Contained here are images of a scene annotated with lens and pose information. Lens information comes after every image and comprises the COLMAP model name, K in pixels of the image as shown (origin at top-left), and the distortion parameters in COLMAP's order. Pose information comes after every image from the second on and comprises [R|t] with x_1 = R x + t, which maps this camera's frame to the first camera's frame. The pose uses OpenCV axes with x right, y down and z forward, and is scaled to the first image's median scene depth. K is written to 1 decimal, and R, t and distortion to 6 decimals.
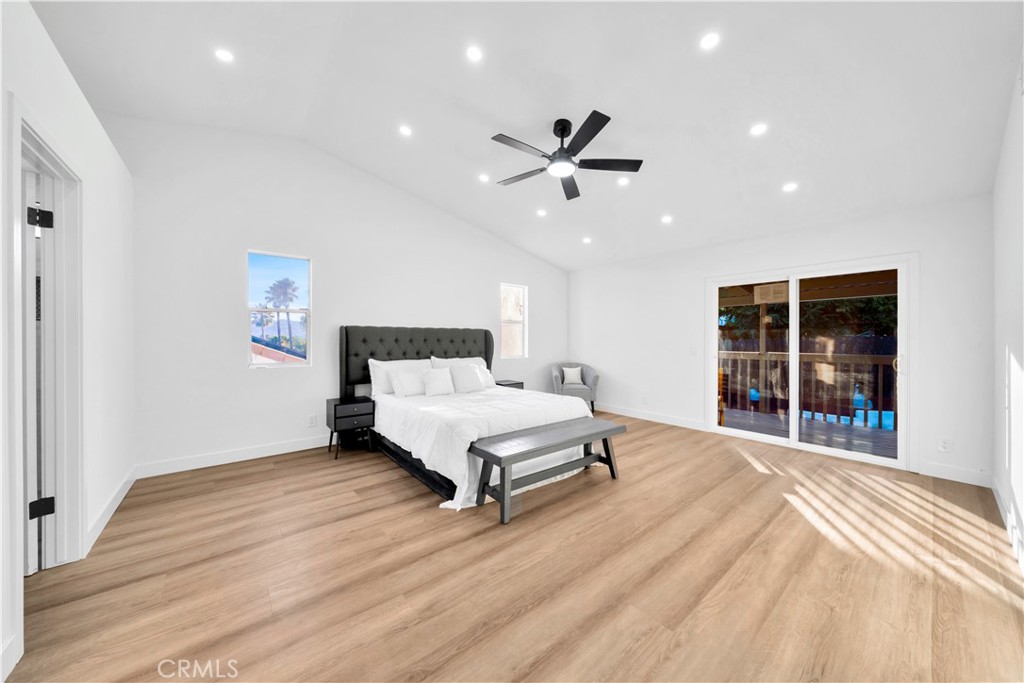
lens RADIAL K [[351.0, 0, 512.0], [0, 351.0, 341.5], [0, 0, 1]] dist [0.000457, 0.000023]
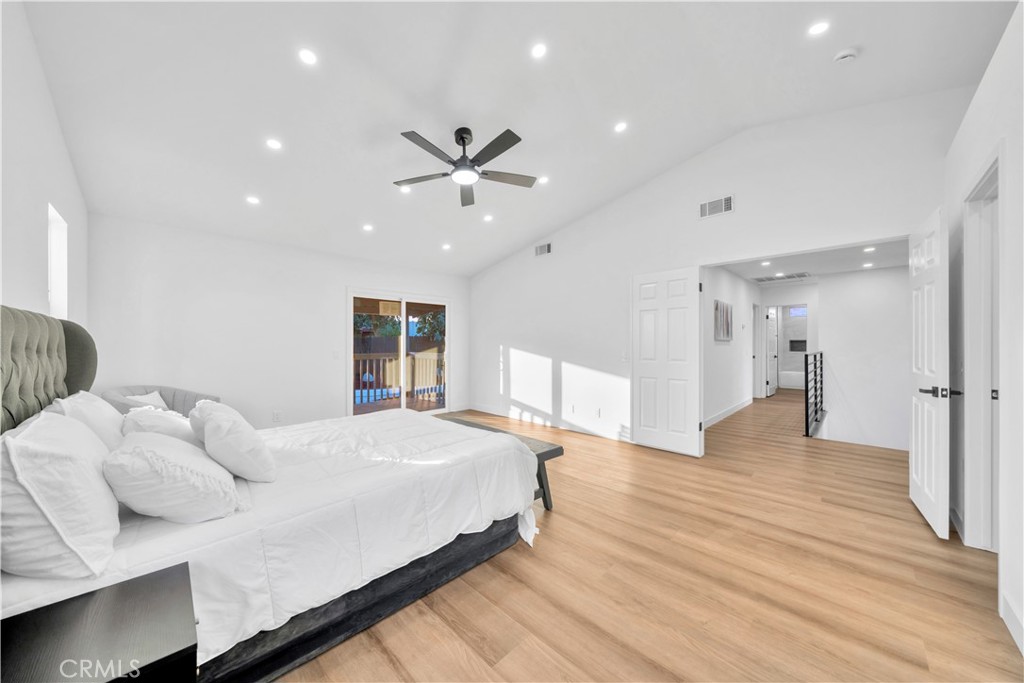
lens RADIAL K [[348.1, 0, 512.0], [0, 348.1, 341.5], [0, 0, 1]] dist [0.000040, -0.000010]
pose [[-0.100206, 0.006153, 0.994948, -0.862450], [0.007144, 0.999960, -0.005465, -0.002519], [-0.994941, 0.006560, -0.100246, 0.959157]]
